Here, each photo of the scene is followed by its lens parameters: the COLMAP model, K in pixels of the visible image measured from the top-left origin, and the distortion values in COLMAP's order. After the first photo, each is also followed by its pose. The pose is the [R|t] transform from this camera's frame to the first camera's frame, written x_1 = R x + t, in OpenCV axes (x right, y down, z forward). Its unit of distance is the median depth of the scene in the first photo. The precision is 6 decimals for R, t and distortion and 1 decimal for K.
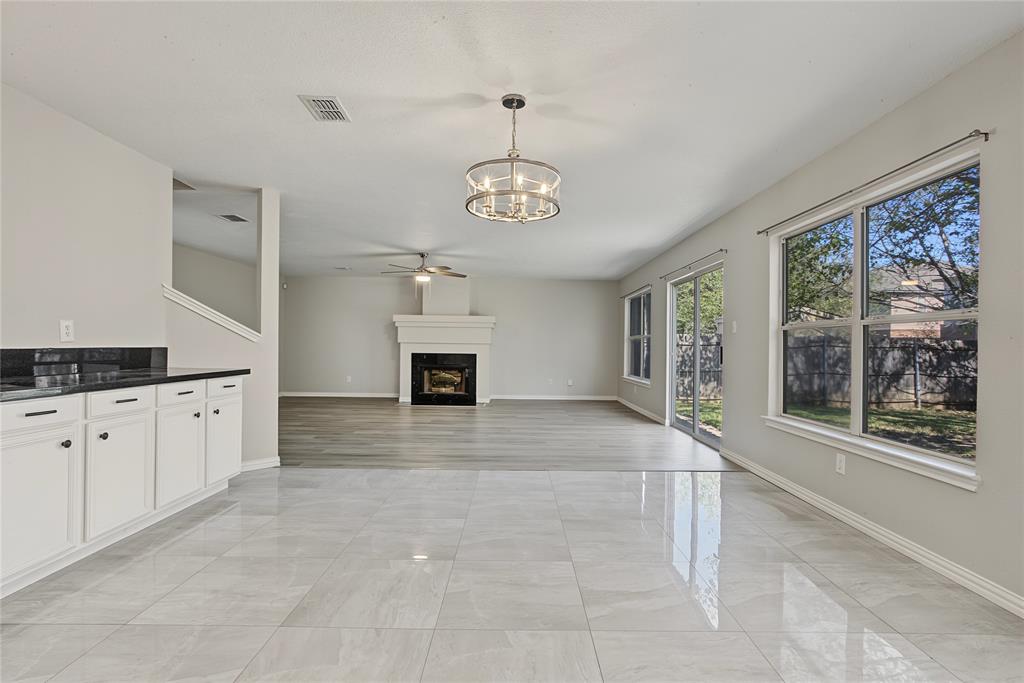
lens RADIAL K [[496.7, 0, 517.1], [0, 496.7, 340.4], [0, 0, 1]] dist [-0.043185, 0.027178]
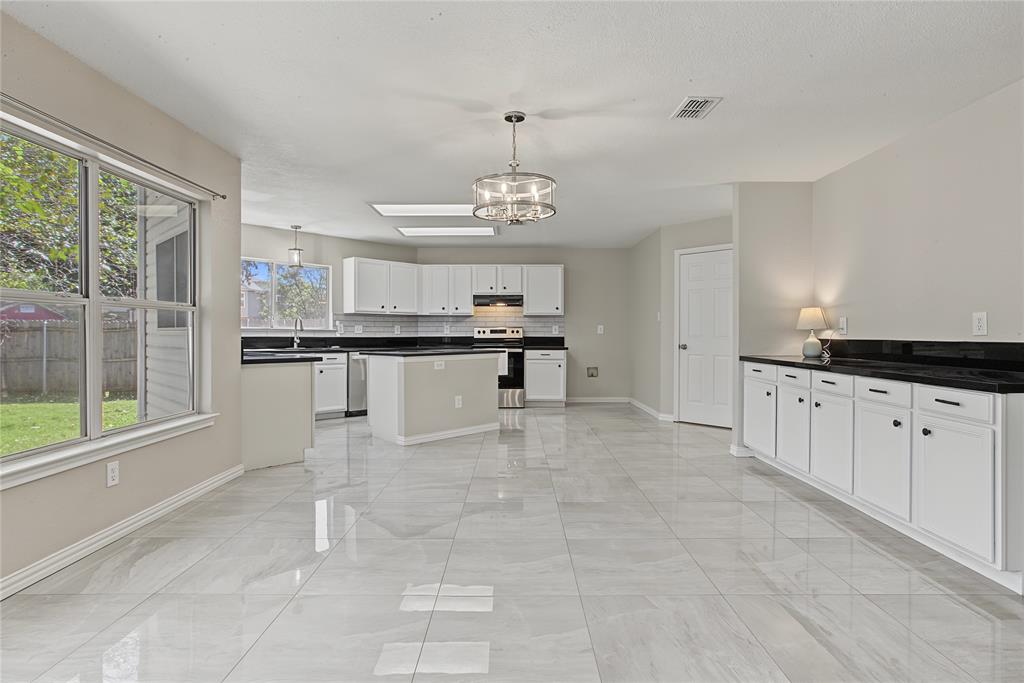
lens RADIAL K [[525.1, 0, 517.3], [0, 525.1, 338.6], [0, 0, 1]] dist [-0.056077, 0.030968]
pose [[-0.999936, -0.011284, -0.001226, -0.015957], [-0.011290, 0.999924, 0.004925, 0.014580], [0.001171, 0.004939, -0.999987, 2.038916]]
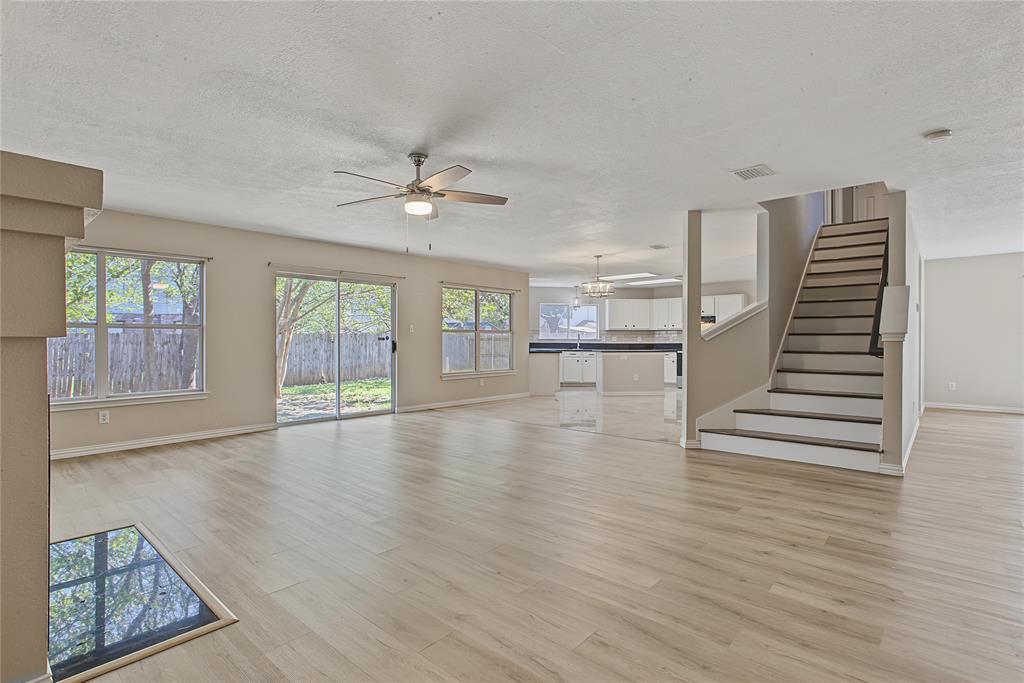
lens RADIAL K [[496.7, 0, 517.1], [0, 496.7, 340.4], [0, 0, 1]] dist [-0.043185, 0.027178]
pose [[-0.747650, -0.009293, 0.664028, -1.490545], [-0.011863, 0.999929, 0.000637, 0.010508], [-0.663987, -0.007401, -0.747707, 3.263363]]
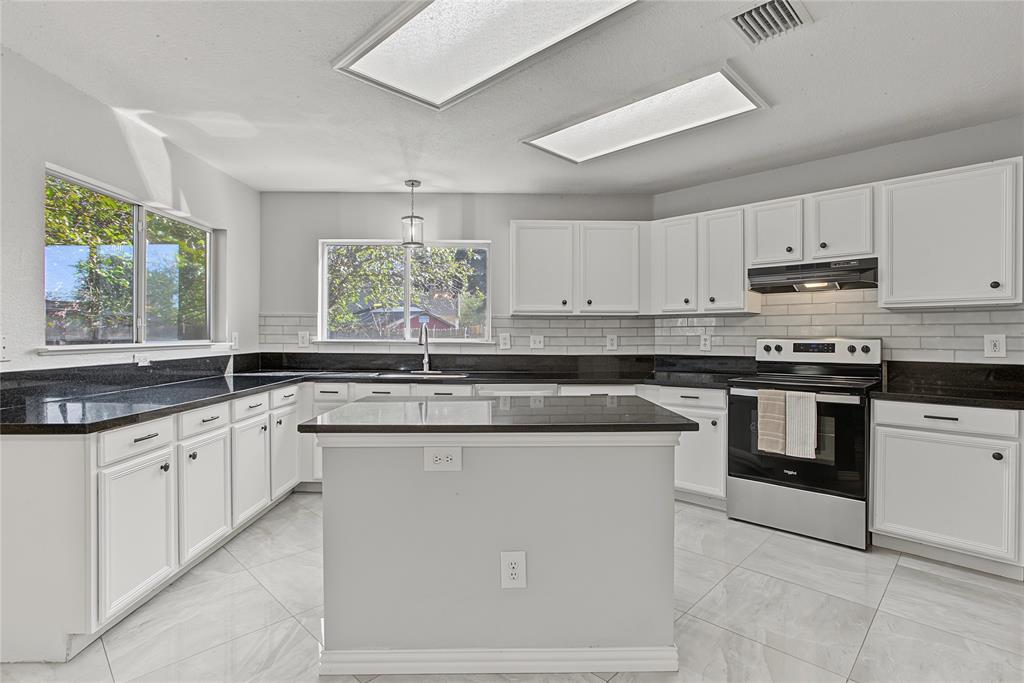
lens RADIAL K [[496.7, 0, 517.1], [0, 496.7, 340.4], [0, 0, 1]] dist [-0.043185, 0.027178]
pose [[-0.715695, -0.017358, 0.698197, -0.226701], [-0.011989, 0.999849, 0.012567, -0.031844], [-0.698310, 0.000623, -0.715796, 0.526226]]
